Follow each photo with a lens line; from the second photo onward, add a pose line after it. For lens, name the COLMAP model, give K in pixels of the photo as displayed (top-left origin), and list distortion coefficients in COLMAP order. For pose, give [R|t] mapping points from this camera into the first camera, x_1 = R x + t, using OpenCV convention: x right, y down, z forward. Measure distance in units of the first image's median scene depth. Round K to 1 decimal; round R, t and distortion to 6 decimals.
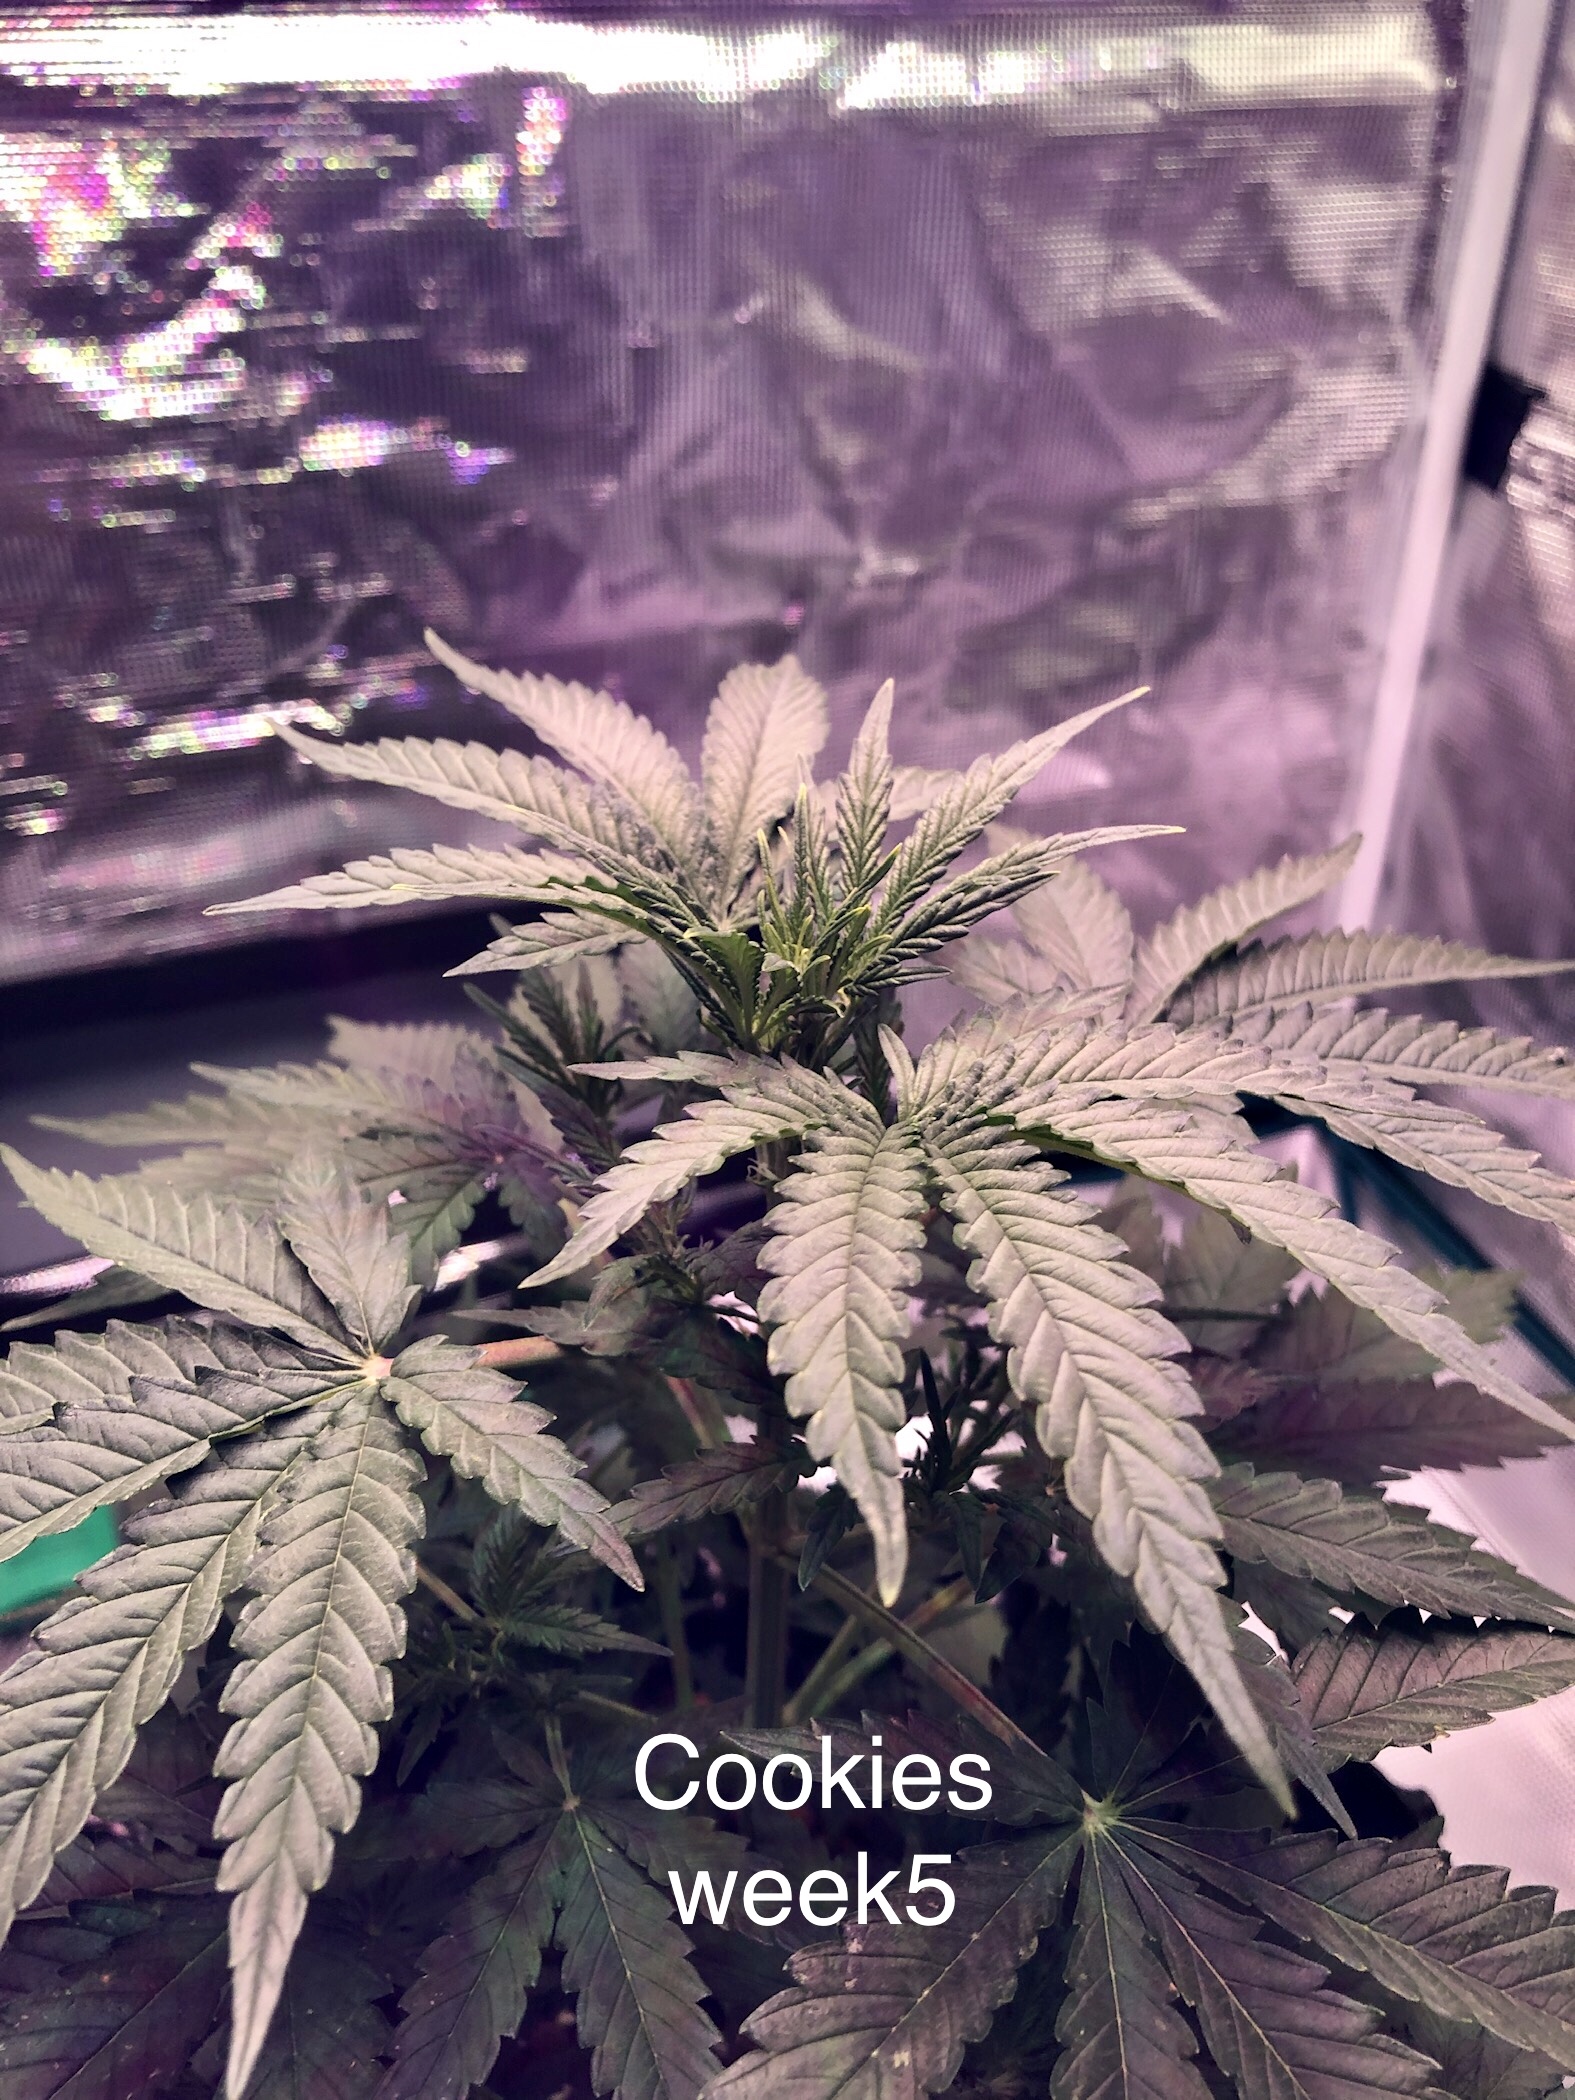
lens RADIAL K [[1737.5, 0, 787.5], [0, 1737.5, 1050.0], [0, 0, 1]] dist [0.004381, 0.003460]
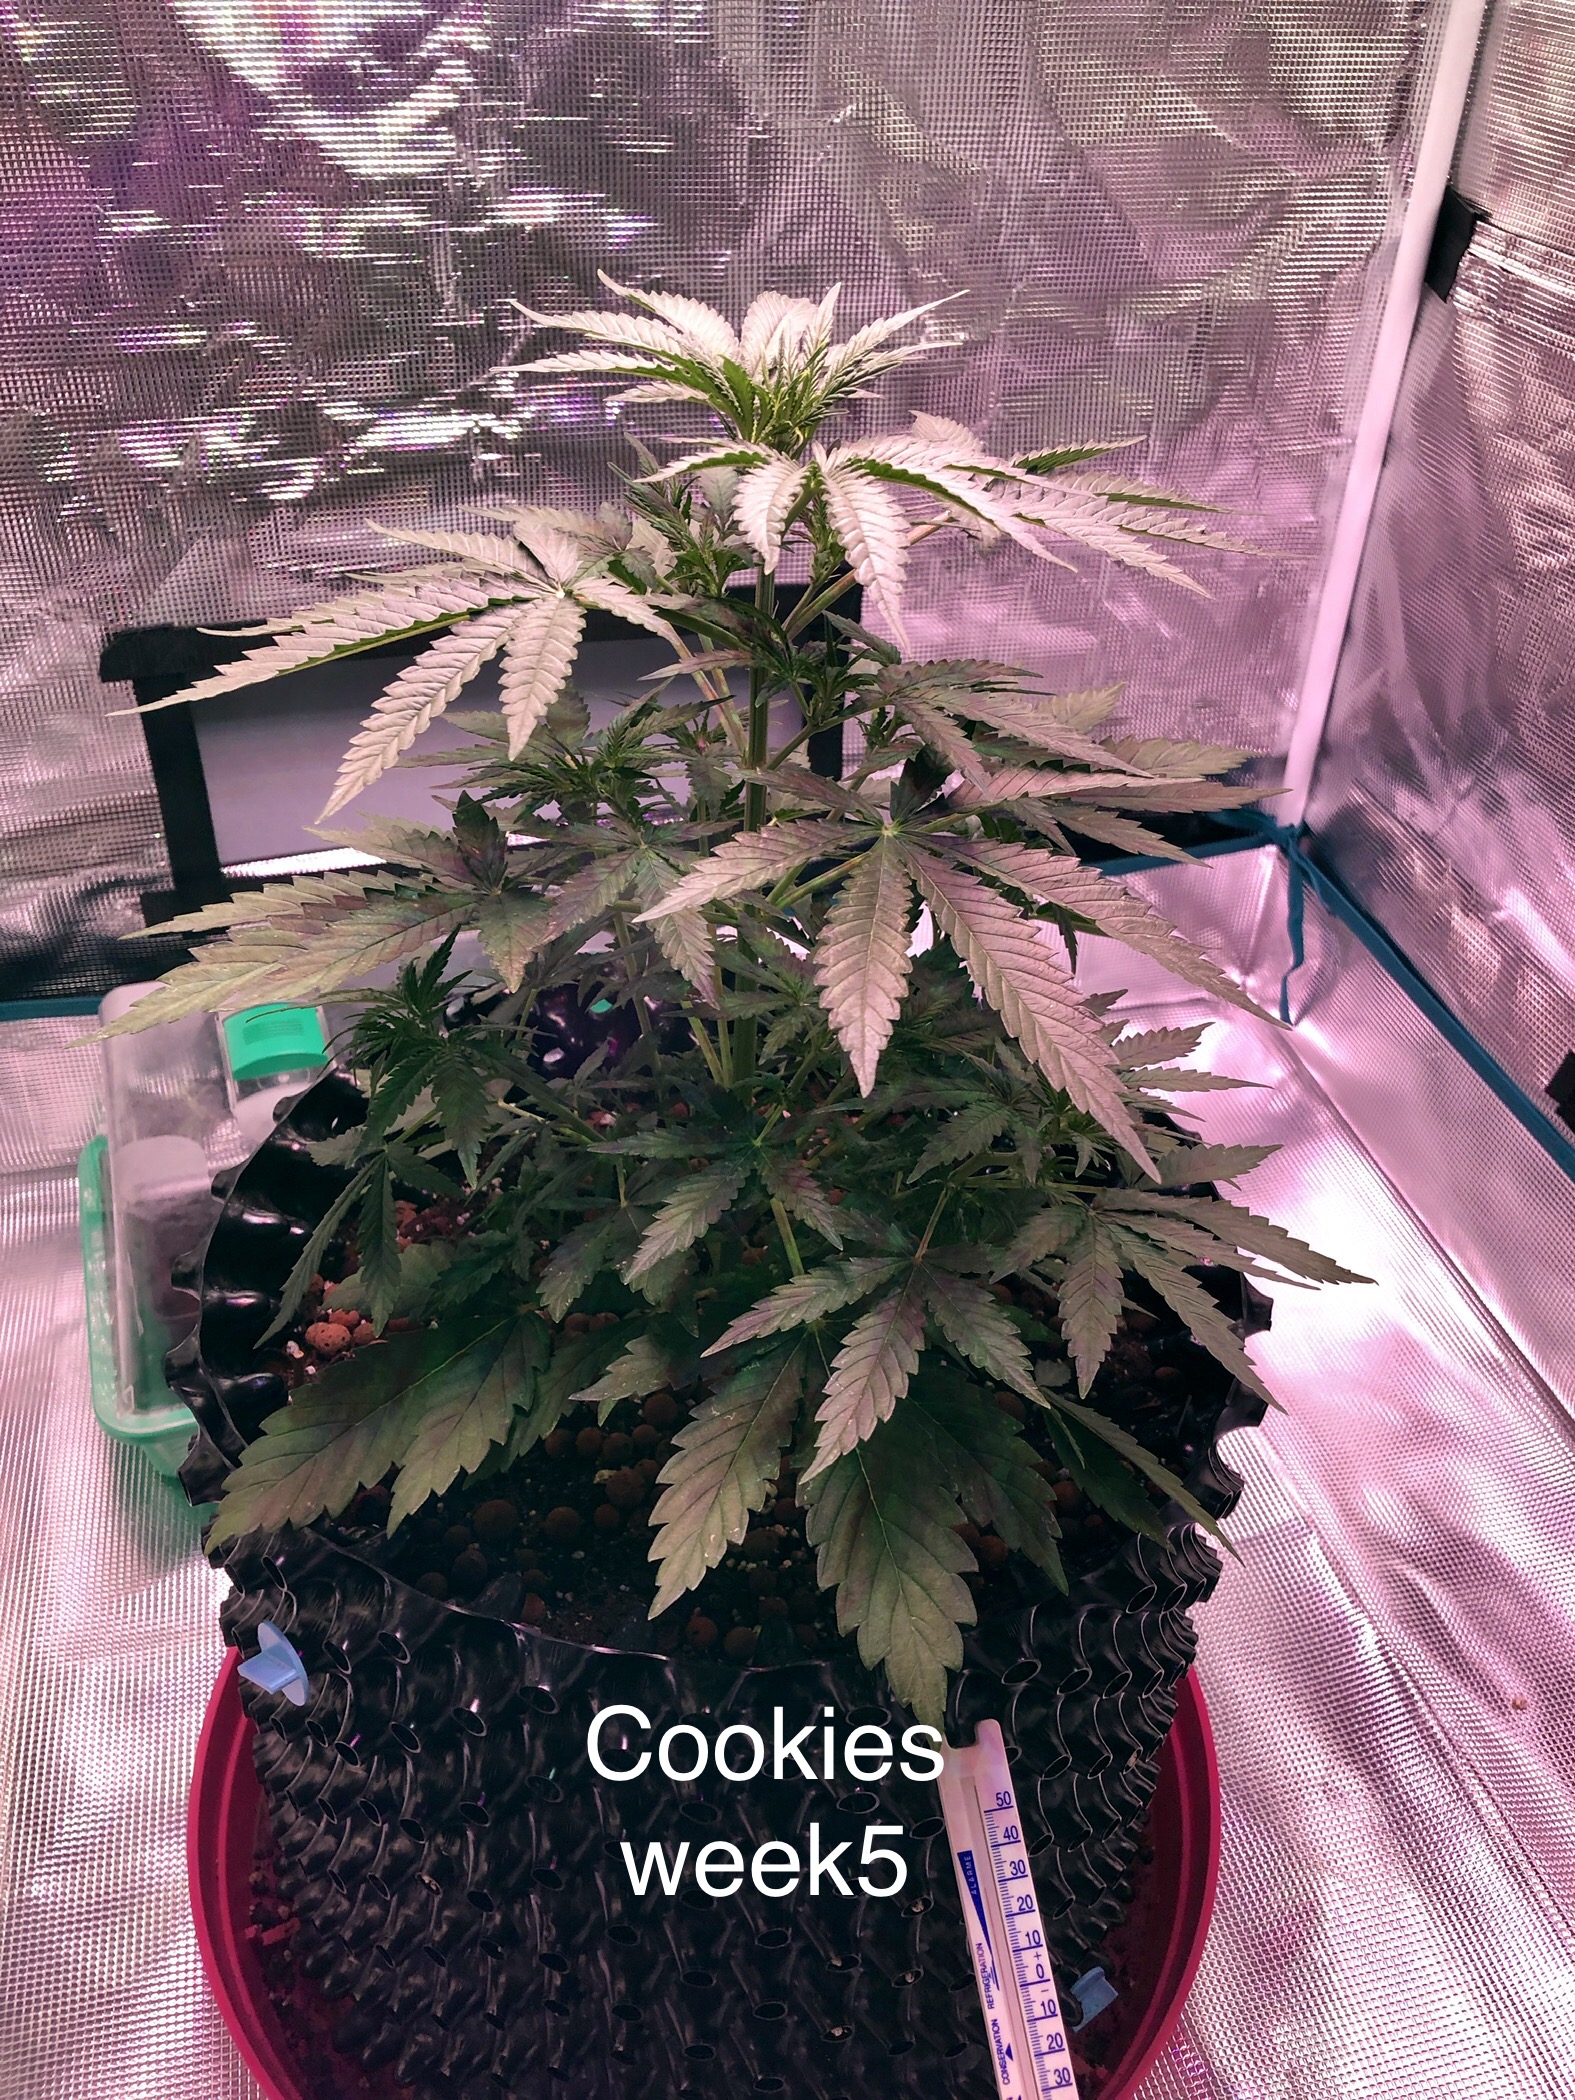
lens RADIAL K [[1592.9, 0, 787.5], [0, 1592.9, 1050.0], [0, 0, 1]] dist [0.002414, 0.001903]
pose [[0.996343, 0.070053, -0.048917, 0.044730], [-0.063956, 0.991108, 0.116683, 0.129750], [0.056656, -0.113128, 0.991964, -0.255226]]
